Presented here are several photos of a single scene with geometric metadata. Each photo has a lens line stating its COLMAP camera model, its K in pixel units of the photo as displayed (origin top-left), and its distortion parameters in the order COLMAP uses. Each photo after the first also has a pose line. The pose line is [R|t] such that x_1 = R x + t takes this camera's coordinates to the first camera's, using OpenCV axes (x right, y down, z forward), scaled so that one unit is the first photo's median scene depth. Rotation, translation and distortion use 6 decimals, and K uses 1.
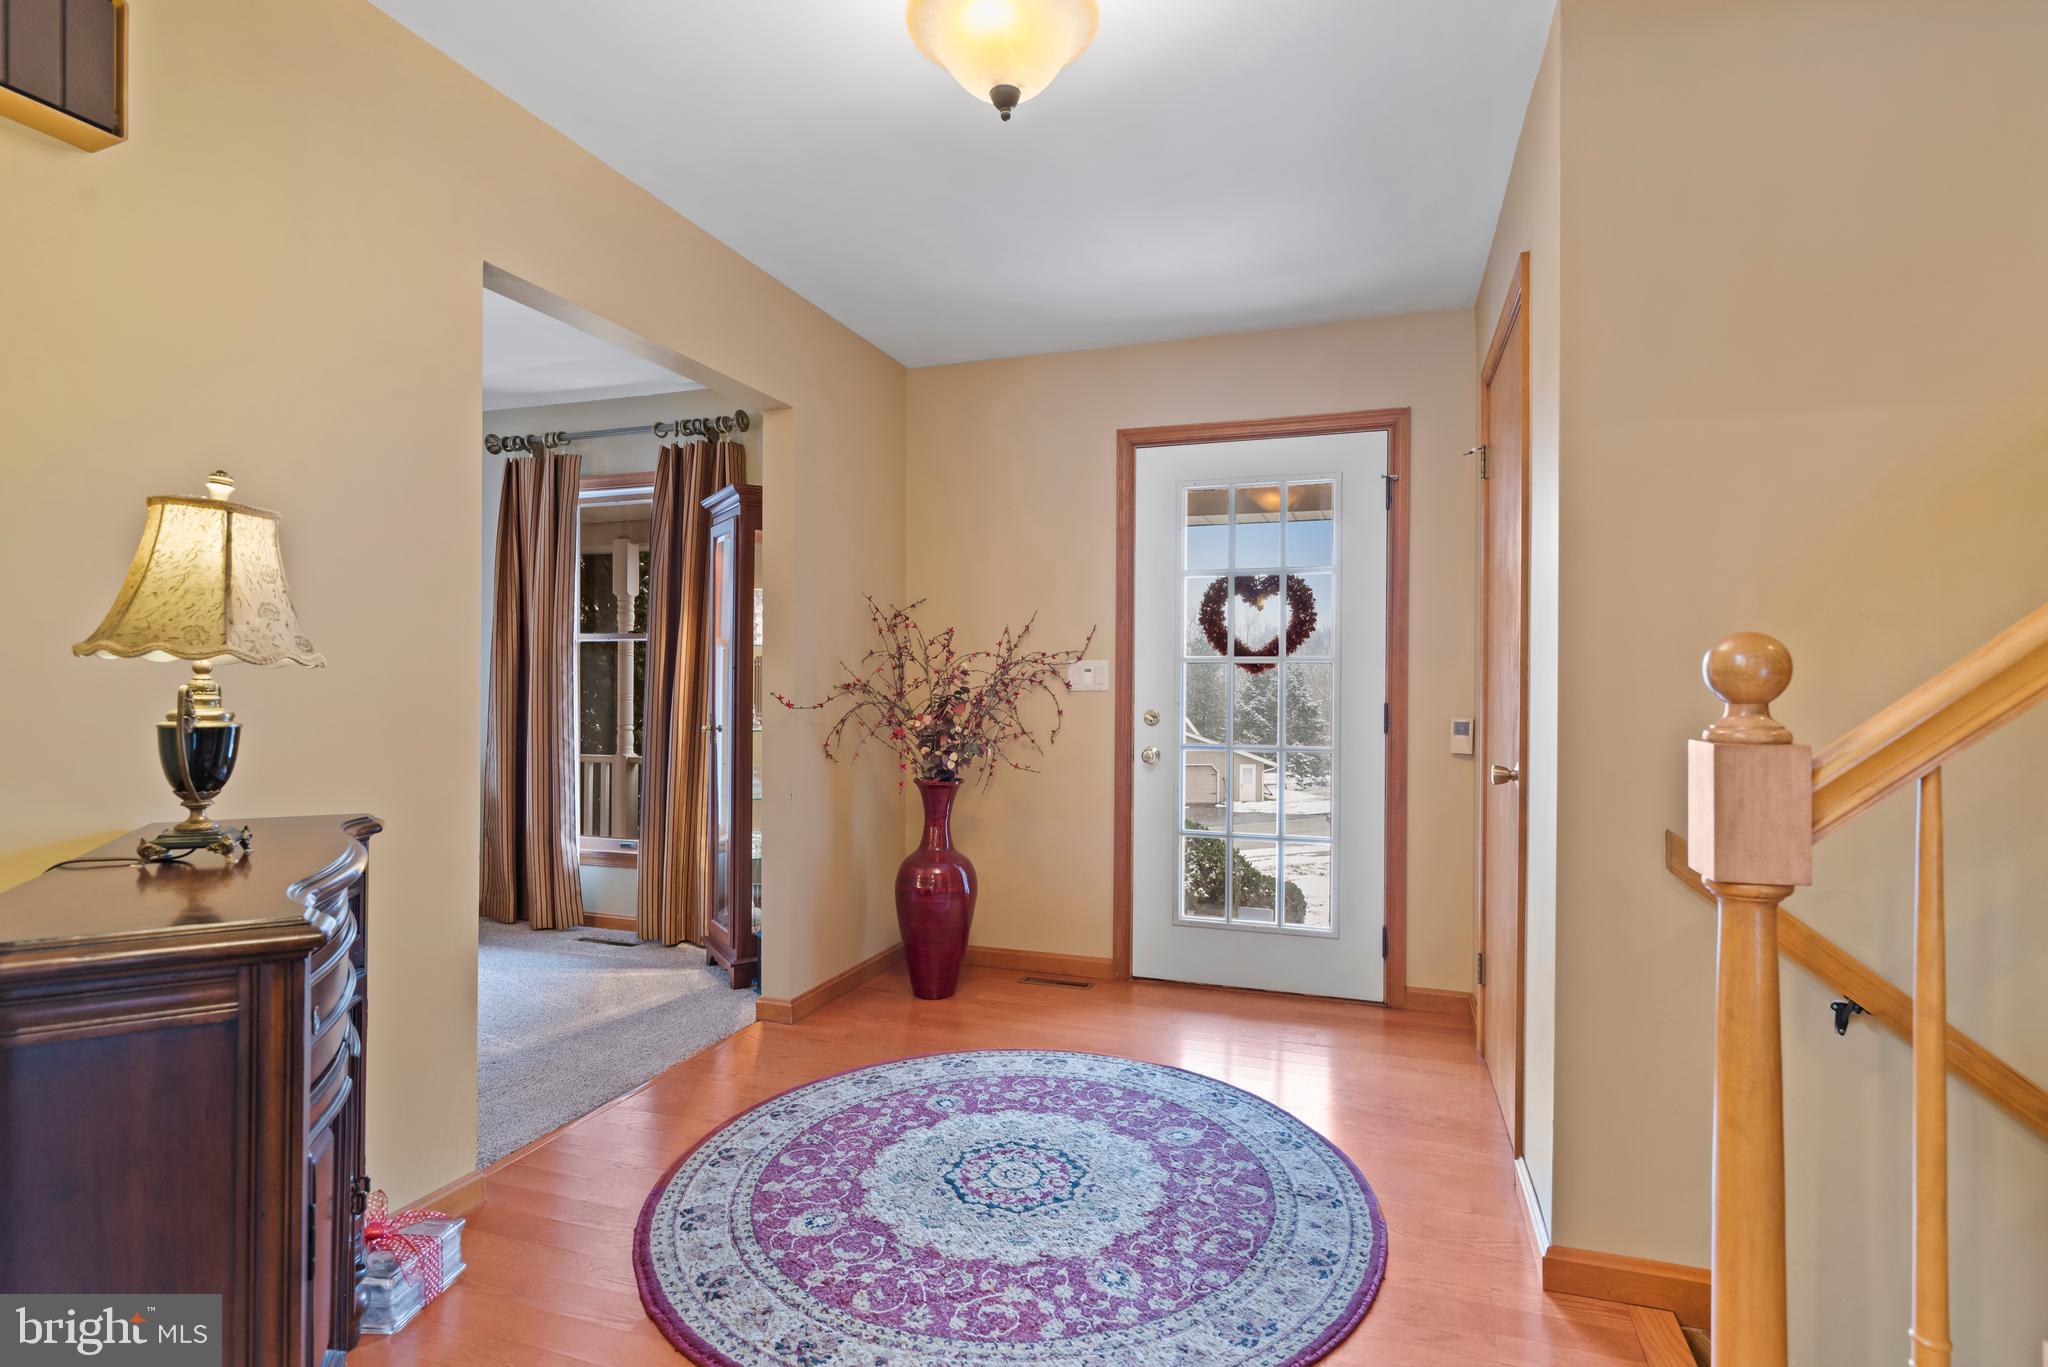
lens RADIAL K [[991.0, 0, 1049.2], [0, 991.0, 678.8], [0, 0, 1]] dist [-0.001436, 0.000618]
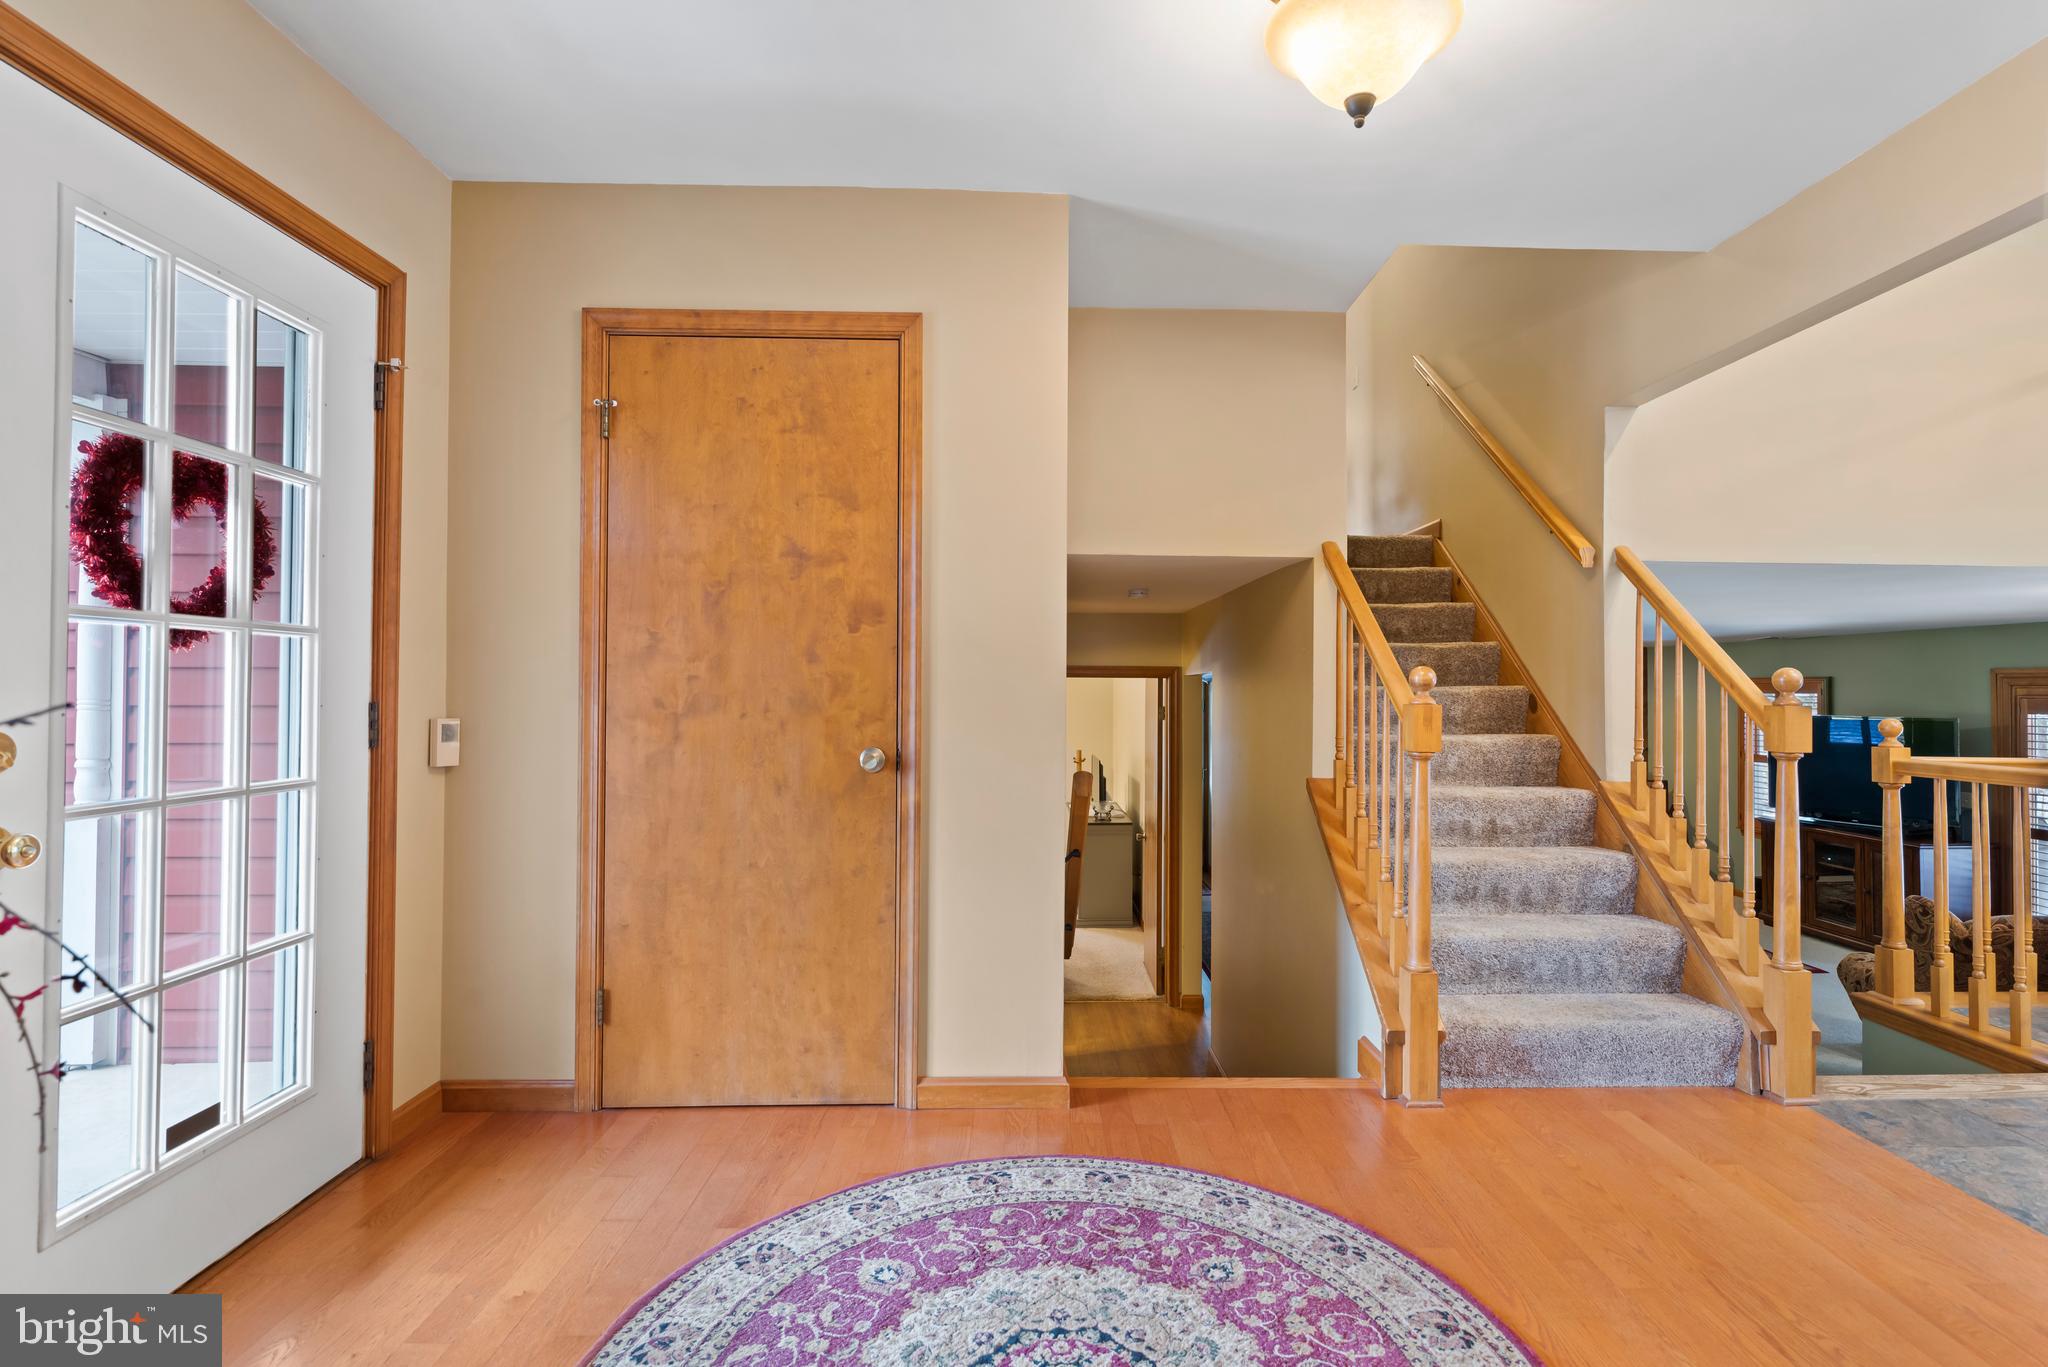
lens RADIAL K [[996.9, 0, 1052.2], [0, 996.9, 668.0], [0, 0, 1]] dist [0.000067, -0.000674]
pose [[-0.340232, 0.007342, 0.940313, -0.648639], [-0.013948, 0.999820, -0.012854, 0.007135], [-0.940238, -0.017489, -0.340068, 1.182627]]
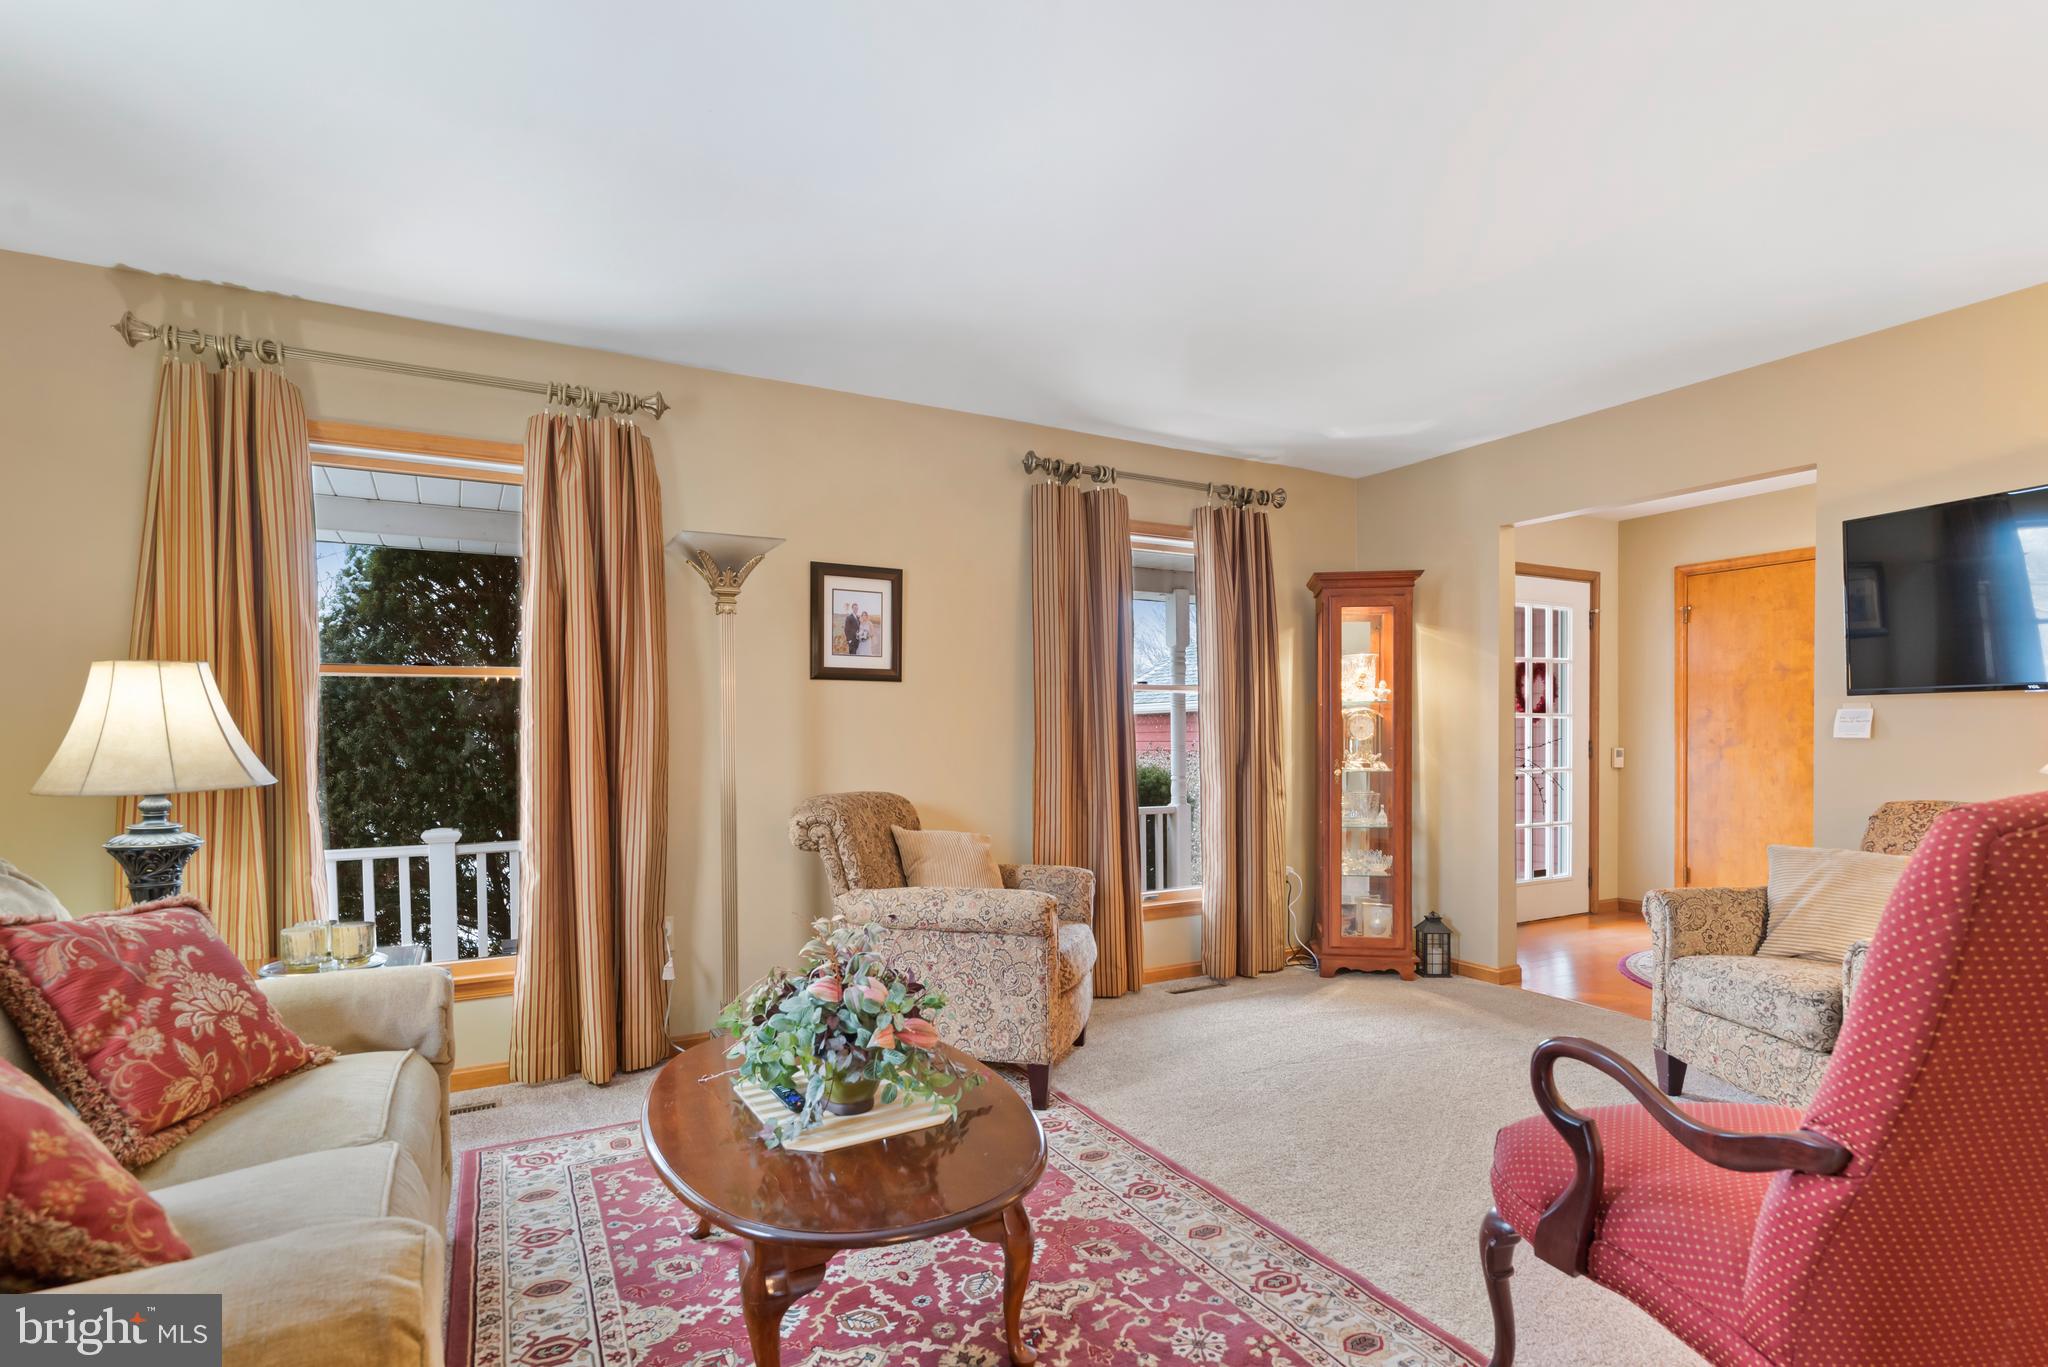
lens RADIAL K [[1002.3, 0, 1049.7], [0, 1002.3, 754.7], [0, 0, 1]] dist [0.001548, 0.000085]
pose [[0.669941, -0.024827, 0.741999, -2.371877], [0.006641, 0.999601, 0.027450, -0.006902], [-0.742385, -0.013462, 0.669839, 0.774000]]
